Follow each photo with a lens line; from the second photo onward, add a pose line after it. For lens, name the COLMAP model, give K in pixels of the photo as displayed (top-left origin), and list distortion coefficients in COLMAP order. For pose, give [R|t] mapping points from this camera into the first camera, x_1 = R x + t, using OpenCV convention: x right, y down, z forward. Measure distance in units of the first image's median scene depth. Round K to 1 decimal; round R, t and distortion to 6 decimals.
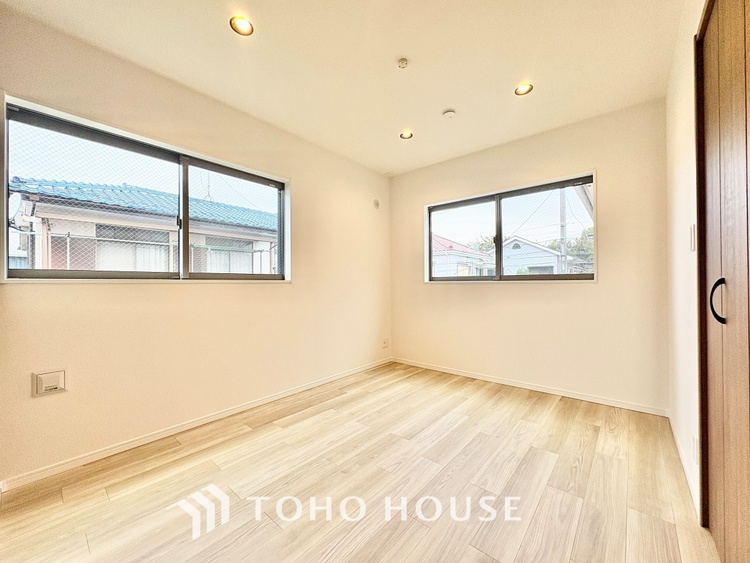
lens RADIAL K [[297.6, 0, 375.0], [0, 297.6, 281.5], [0, 0, 1]] dist [0.001666, -0.000290]
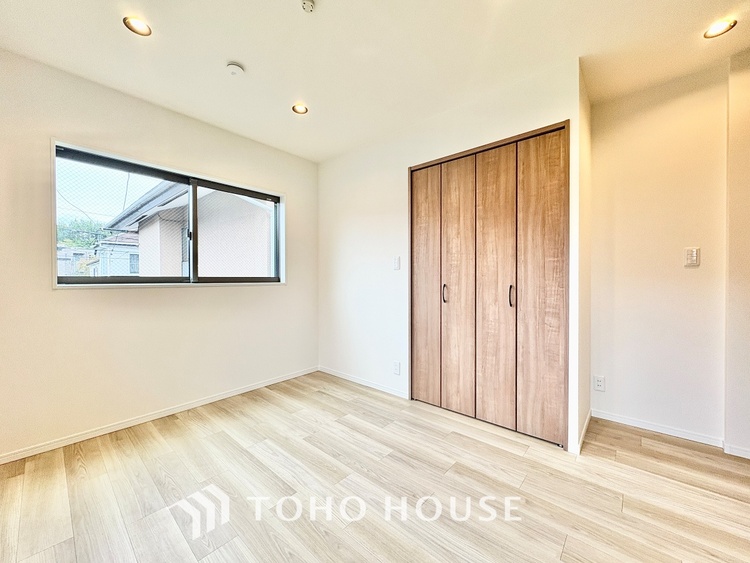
lens RADIAL K [[297.6, 0, 375.0], [0, 297.6, 281.5], [0, 0, 1]] dist [0.001666, -0.000290]
pose [[0.014972, -0.000305, 0.999888, -0.525444], [-0.003741, 0.999993, 0.000361, -0.010053], [-0.999881, -0.003746, 0.014970, 0.636229]]
